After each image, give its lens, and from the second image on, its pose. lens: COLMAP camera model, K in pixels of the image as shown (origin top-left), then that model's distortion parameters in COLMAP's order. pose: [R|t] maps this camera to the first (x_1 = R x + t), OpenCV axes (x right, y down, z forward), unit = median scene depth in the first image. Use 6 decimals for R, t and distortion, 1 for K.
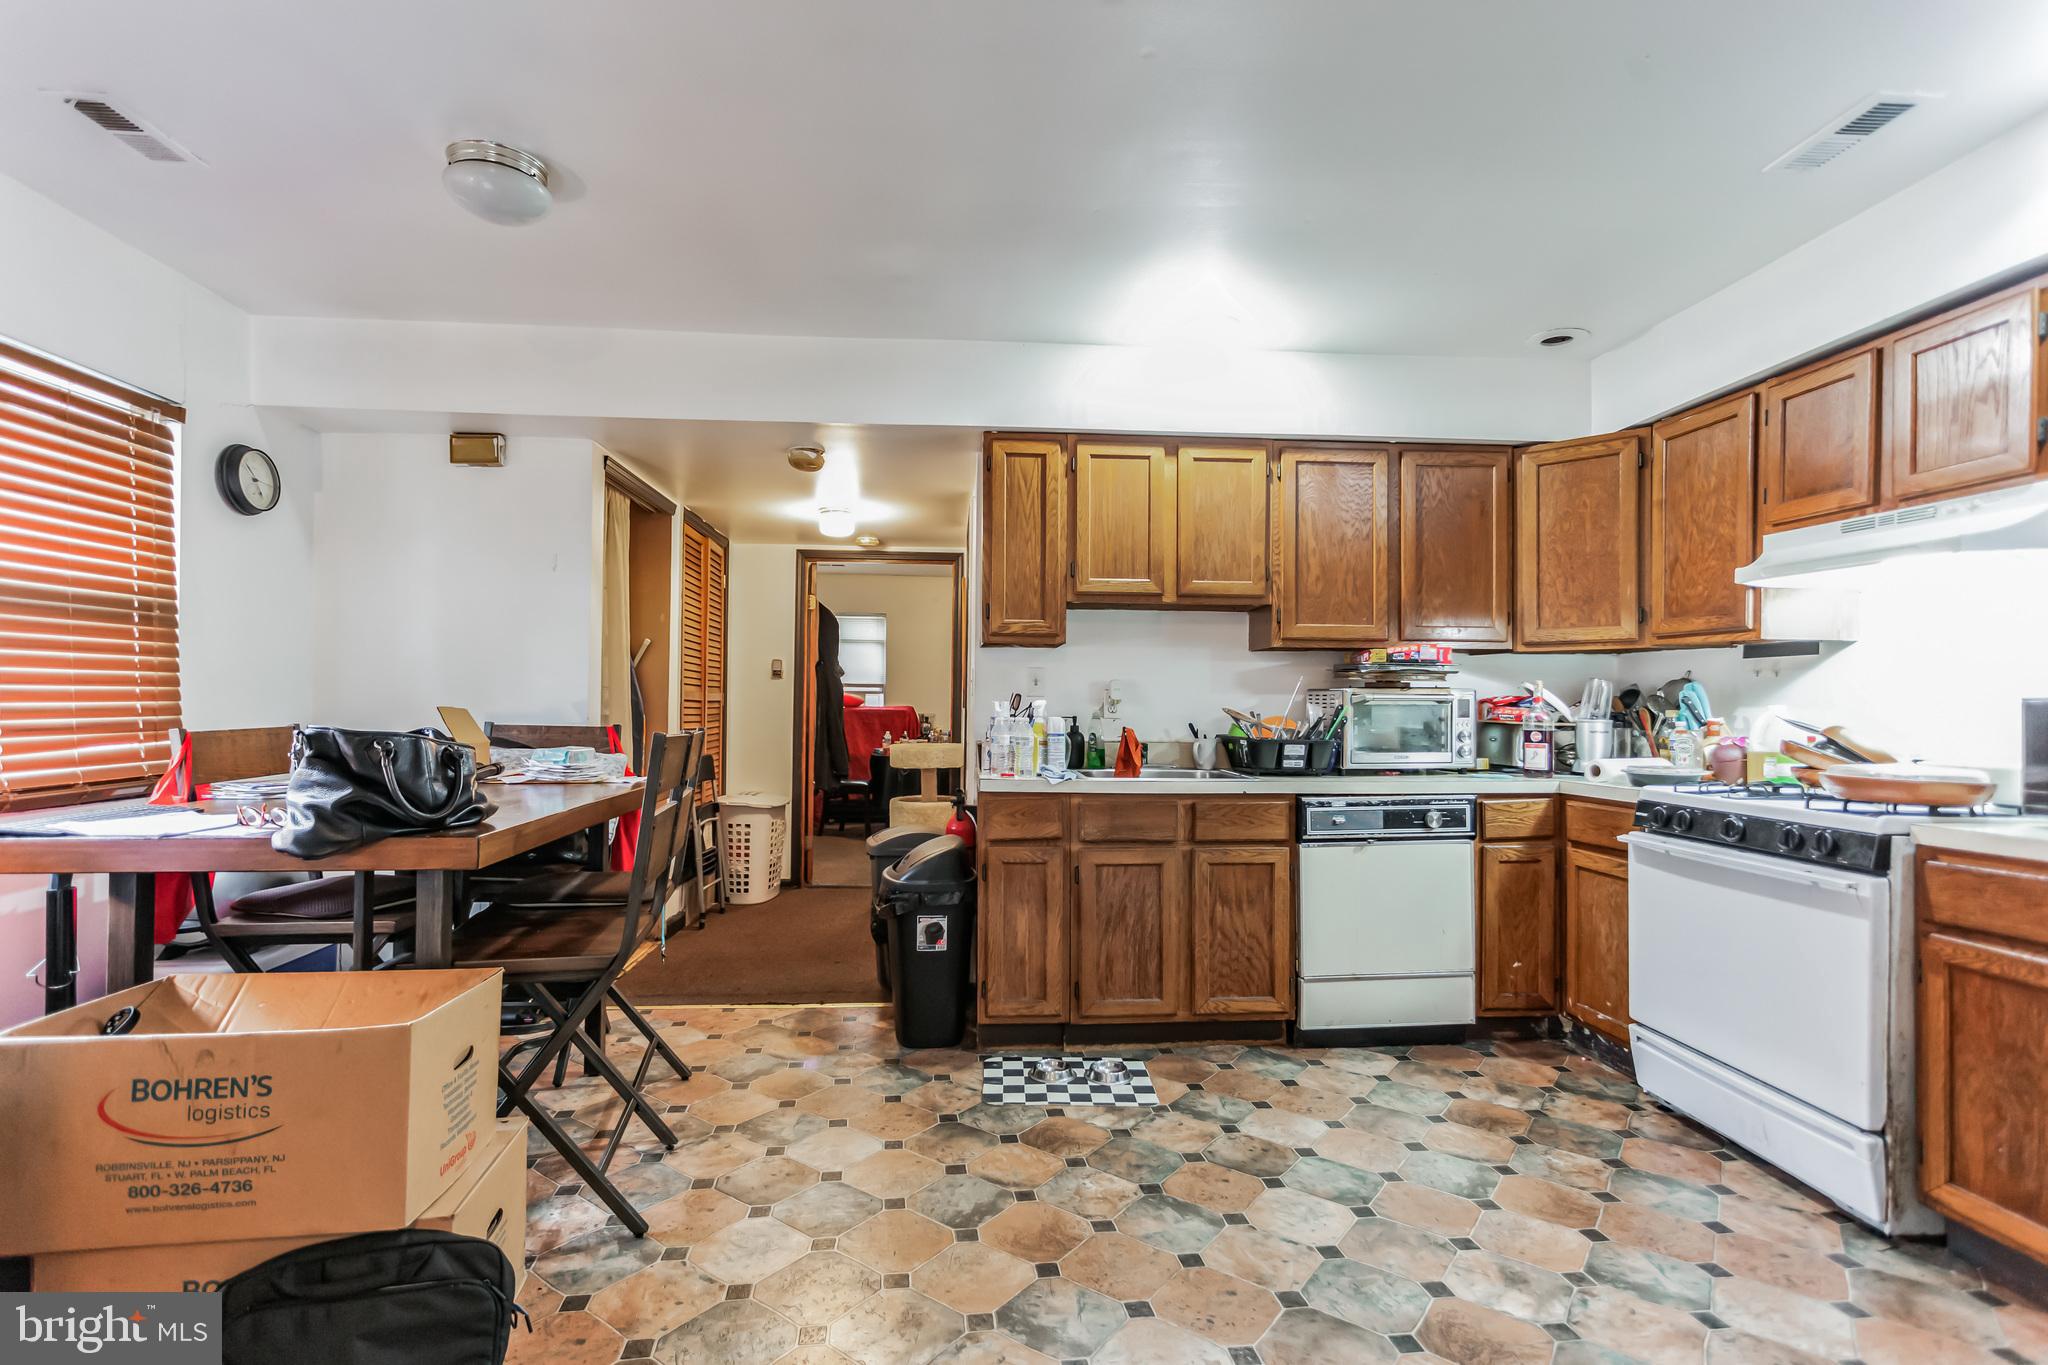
lens RADIAL K [[995.8, 0, 1011.2], [0, 995.8, 695.7], [0, 0, 1]] dist [0.009974, 0.001498]
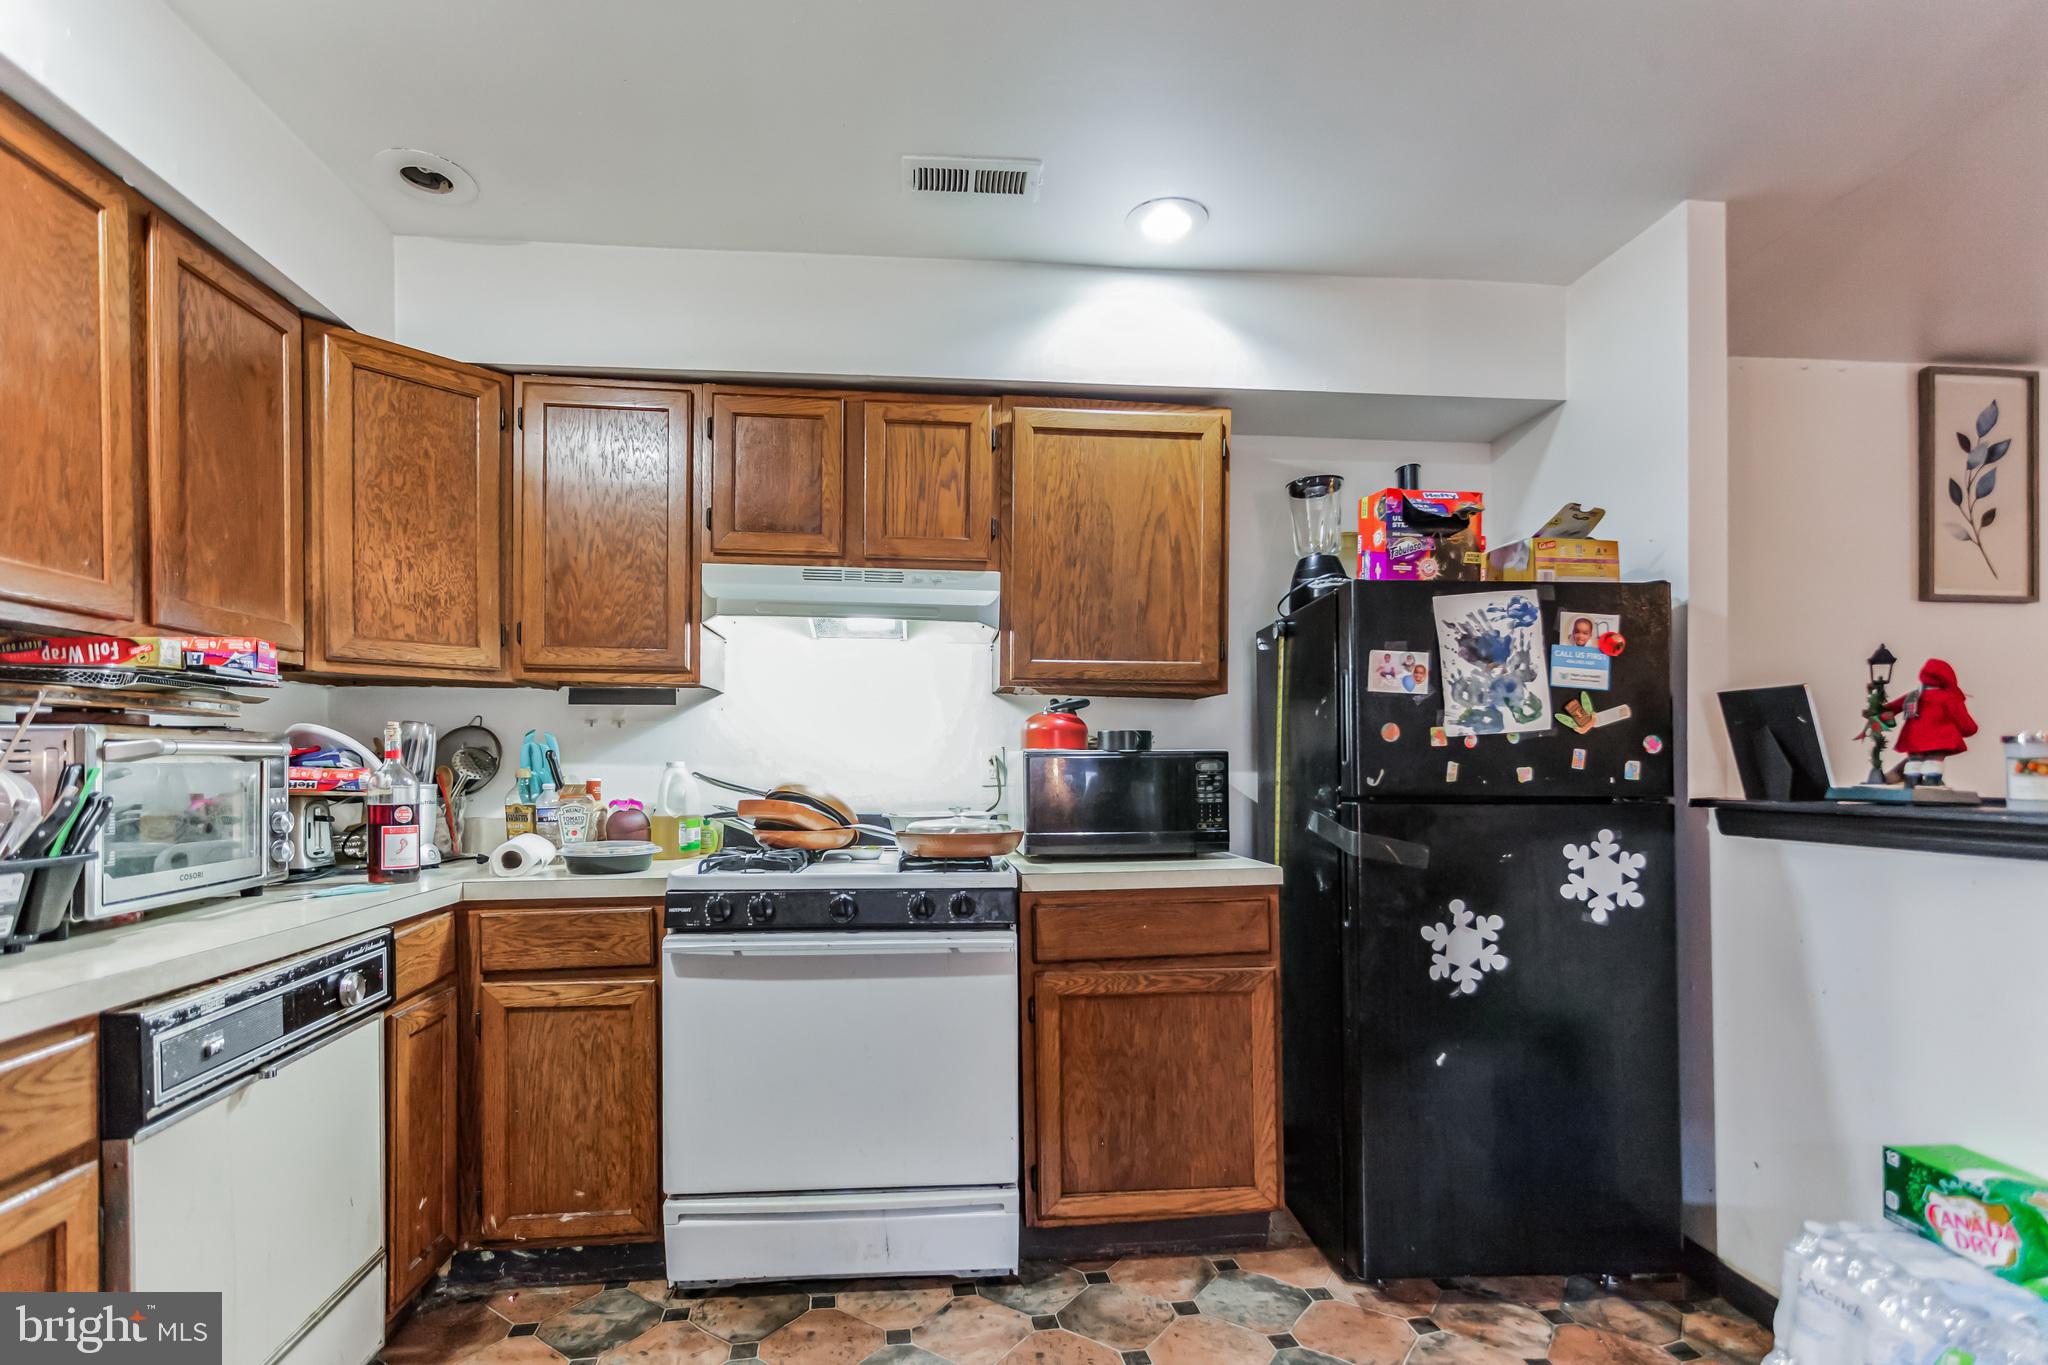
lens RADIAL K [[995.8, 0, 991.9], [0, 995.8, 755.3], [0, 0, 1]] dist [0.009974, 0.001498]
pose [[-0.032215, 0.000936, 0.999481, -0.096920], [-0.008380, 0.999964, -0.001207, 0.003075], [-0.999446, -0.008415, -0.032206, 0.690879]]
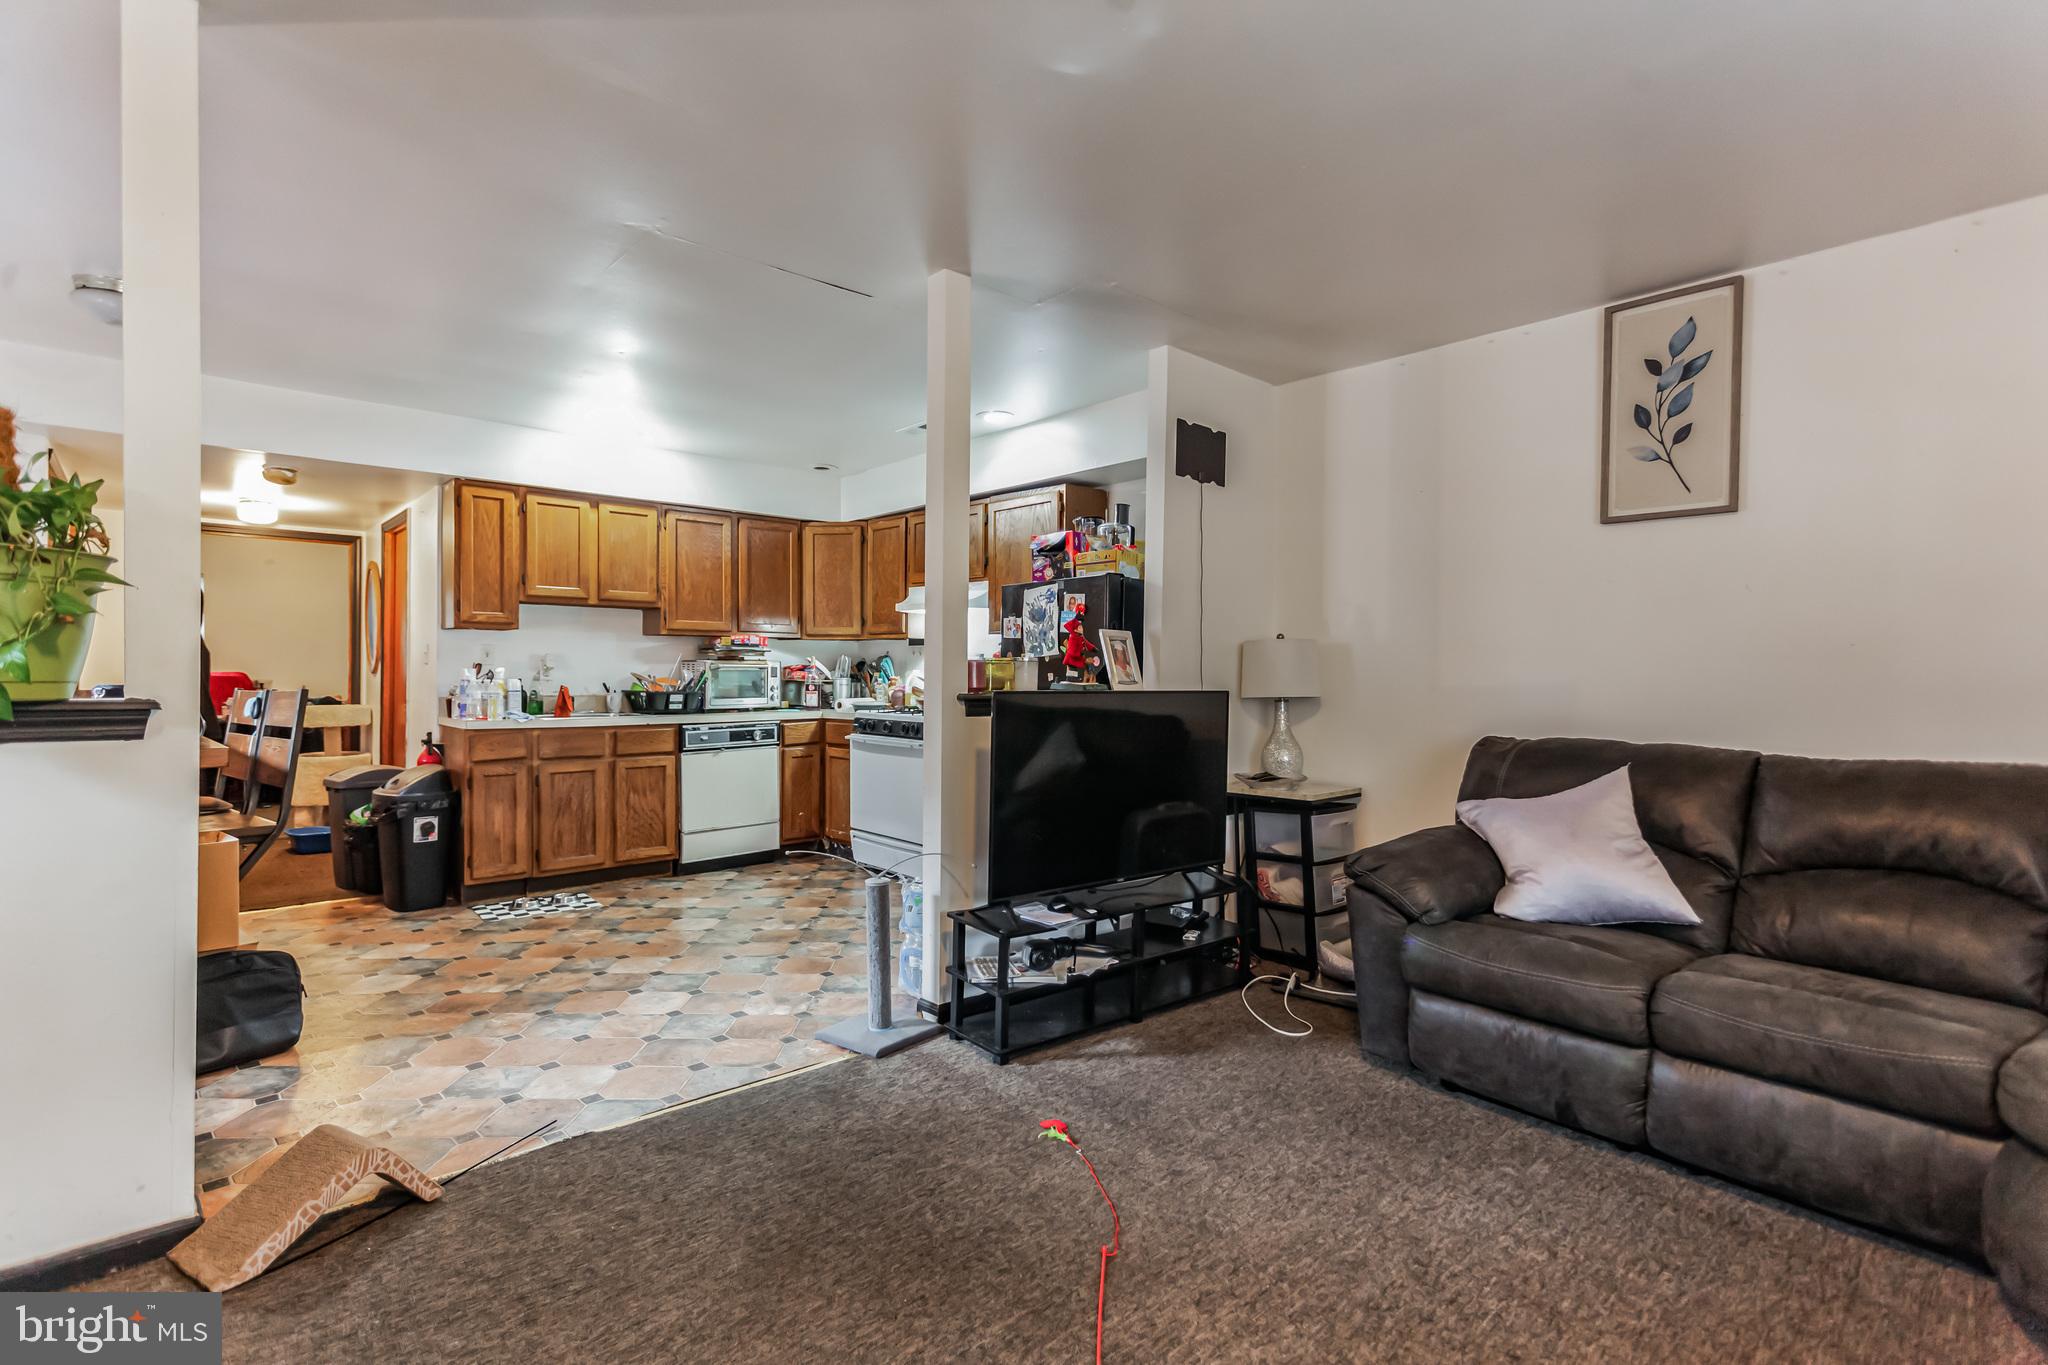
lens RADIAL K [[995.8, 0, 1020.0], [0, 995.8, 678.8], [0, 0, 1]] dist [0.009974, 0.001498]
pose [[0.793143, -0.007692, 0.608987, -0.279242], [-0.003789, 0.999839, 0.017562, -0.008272], [-0.609023, -0.016237, 0.792986, -0.675361]]
